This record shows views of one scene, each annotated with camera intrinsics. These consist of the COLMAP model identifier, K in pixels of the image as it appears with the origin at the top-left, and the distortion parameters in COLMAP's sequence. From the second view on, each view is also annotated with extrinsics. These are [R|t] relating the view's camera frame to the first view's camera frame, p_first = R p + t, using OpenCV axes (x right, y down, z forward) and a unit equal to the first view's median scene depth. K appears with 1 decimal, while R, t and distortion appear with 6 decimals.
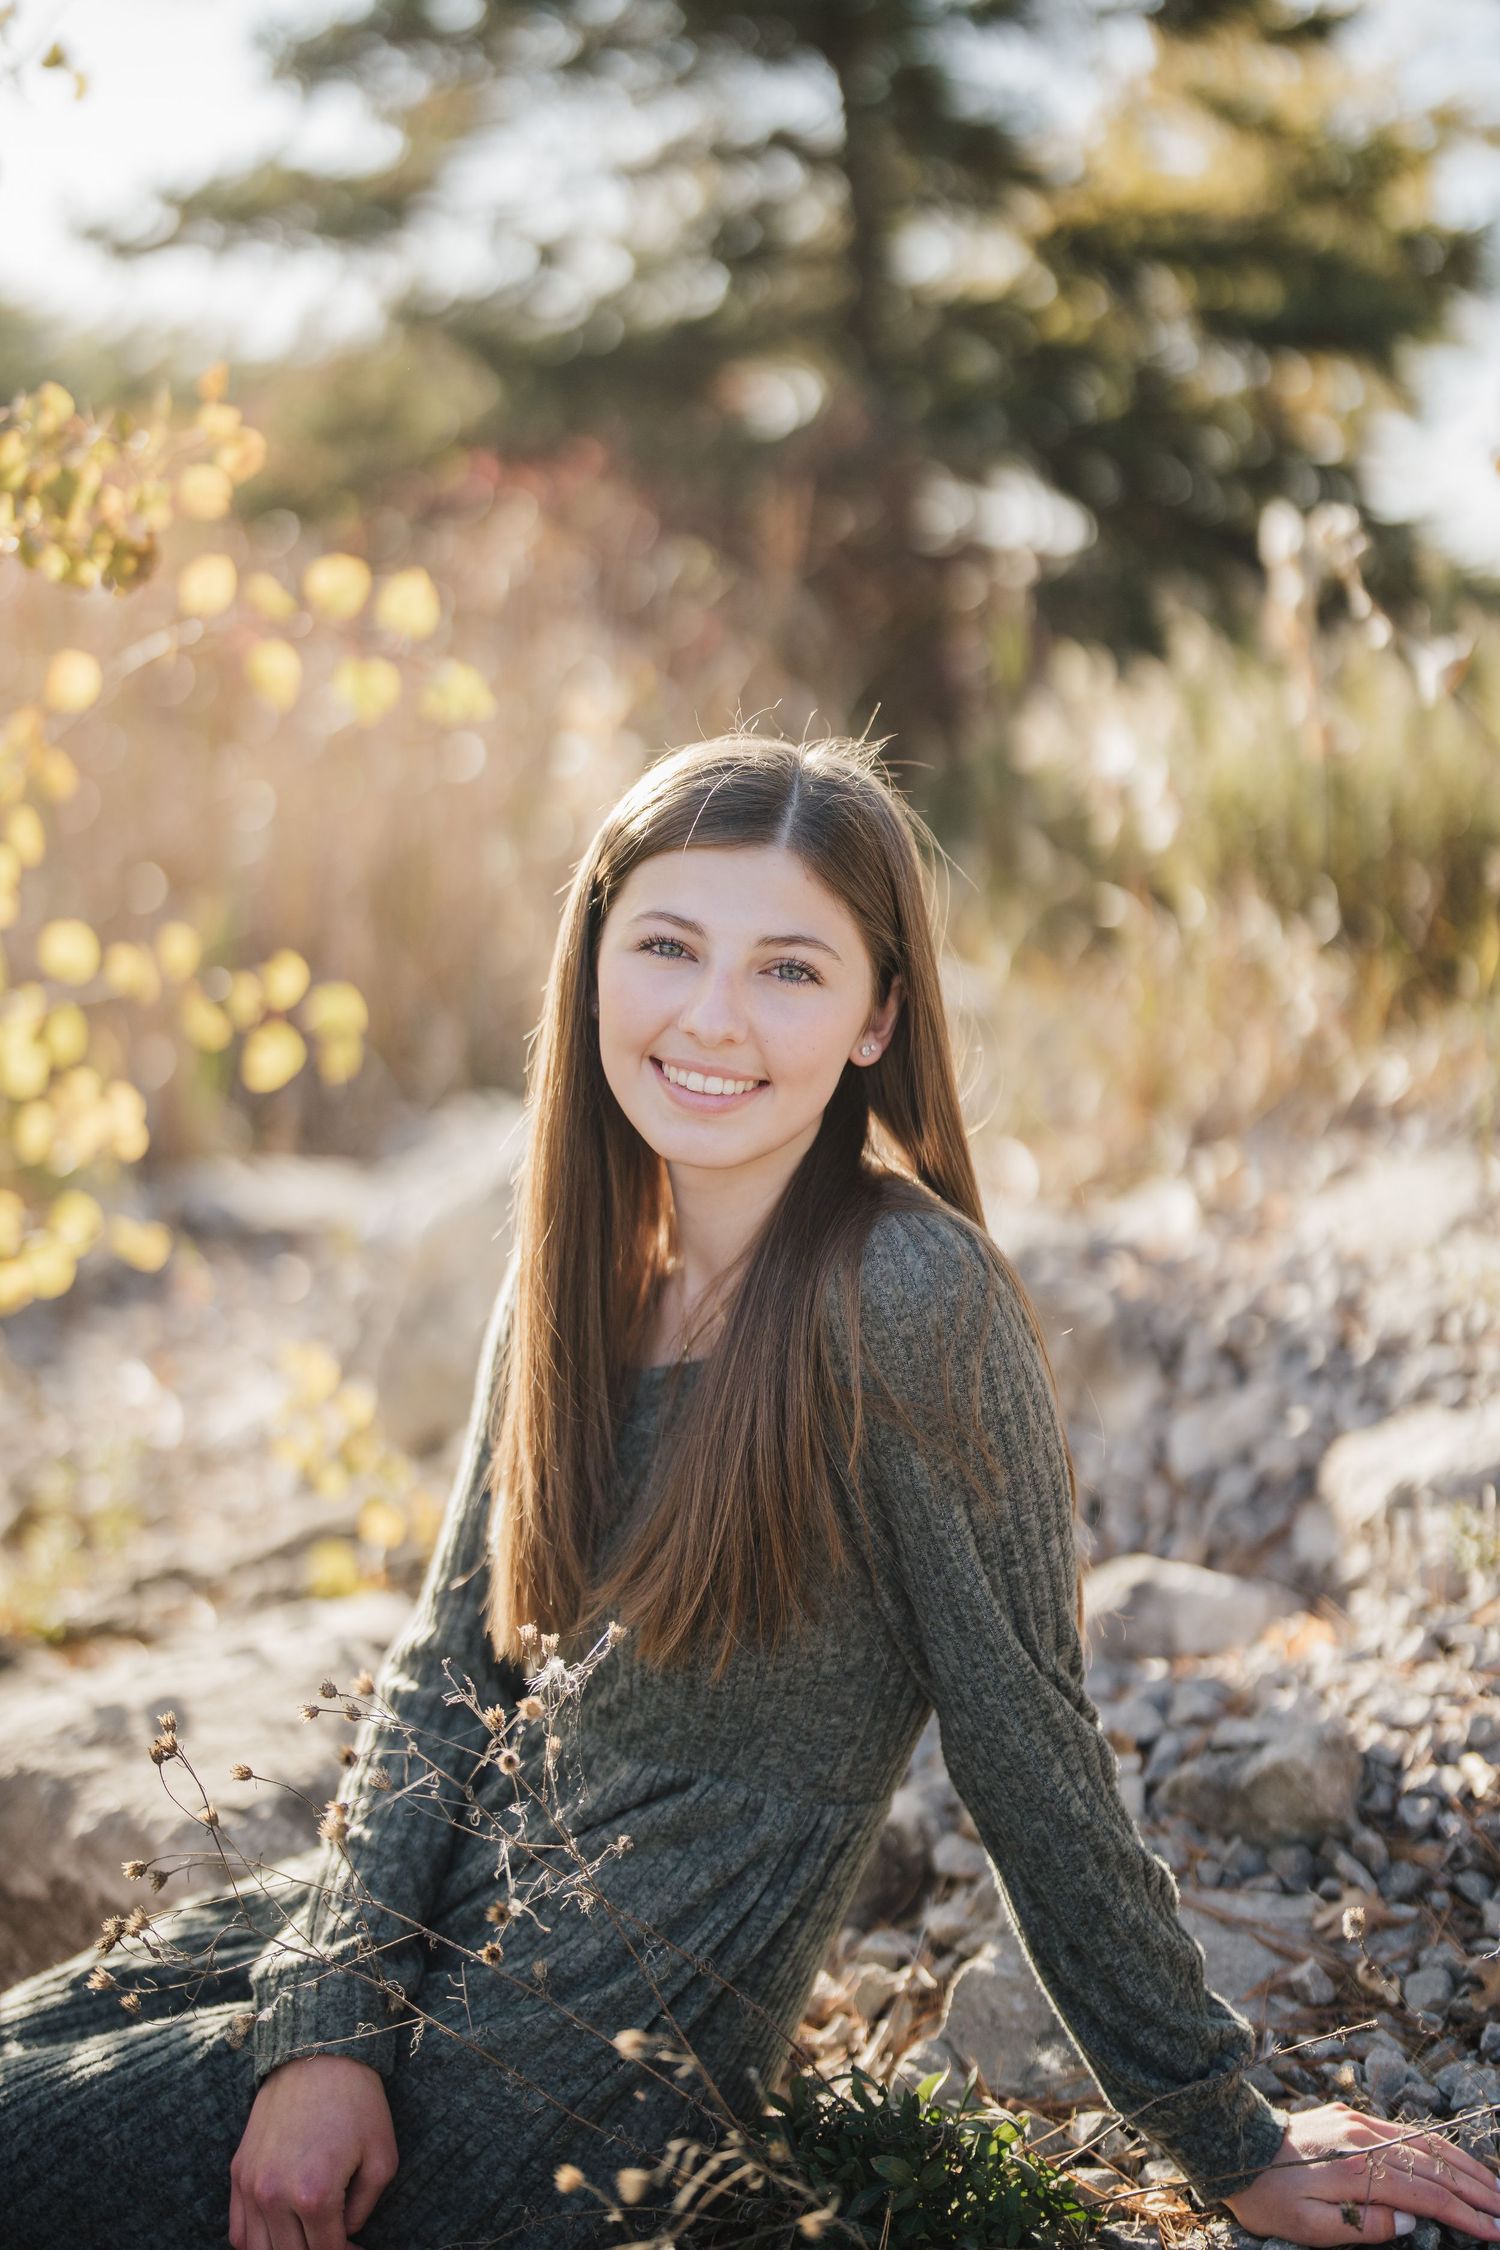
lens RADIAL K [[3179.0, 0, 750.0], [0, 3179.0, 1125.0], [0, 0, 1]] dist [-0.103513, 0.966050]
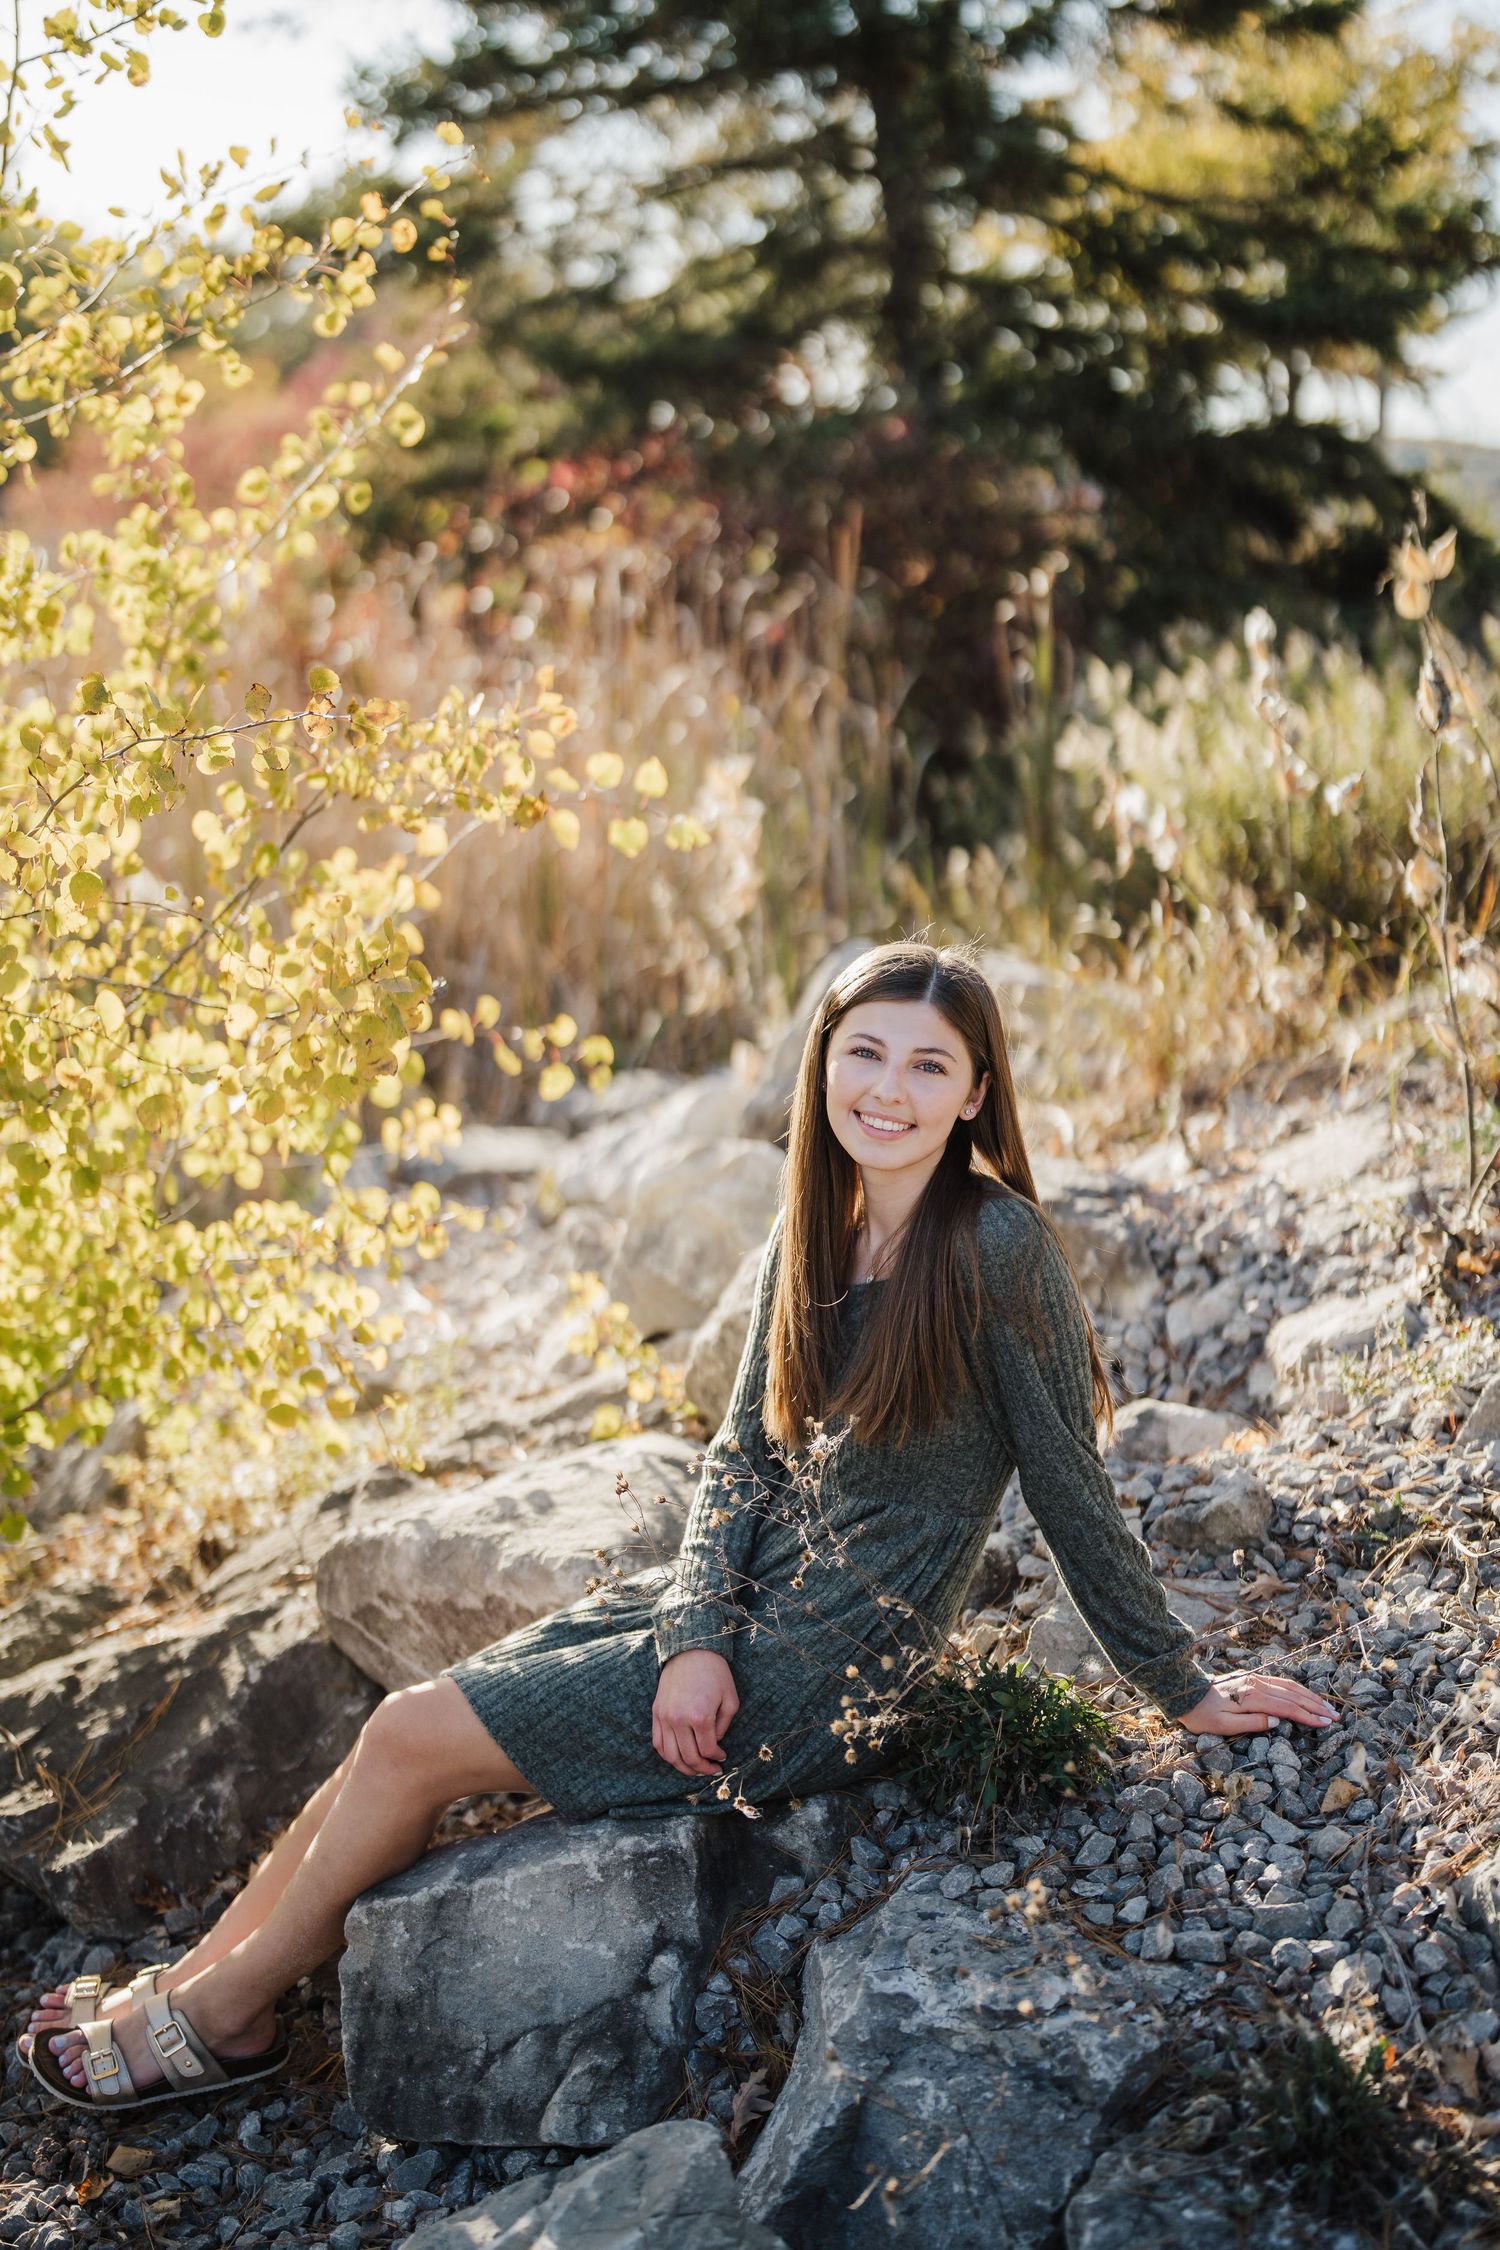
lens RADIAL K [[3197.2, 0, 701.0], [0, 3197.2, 1122.8], [0, 0, 1]] dist [-0.068247, 0.978203]
pose [[0.999227, -0.025247, -0.030135, -0.046999], [0.026092, 0.999268, 0.027978, -0.050429], [0.029407, -0.028743, 0.999154, -0.612717]]
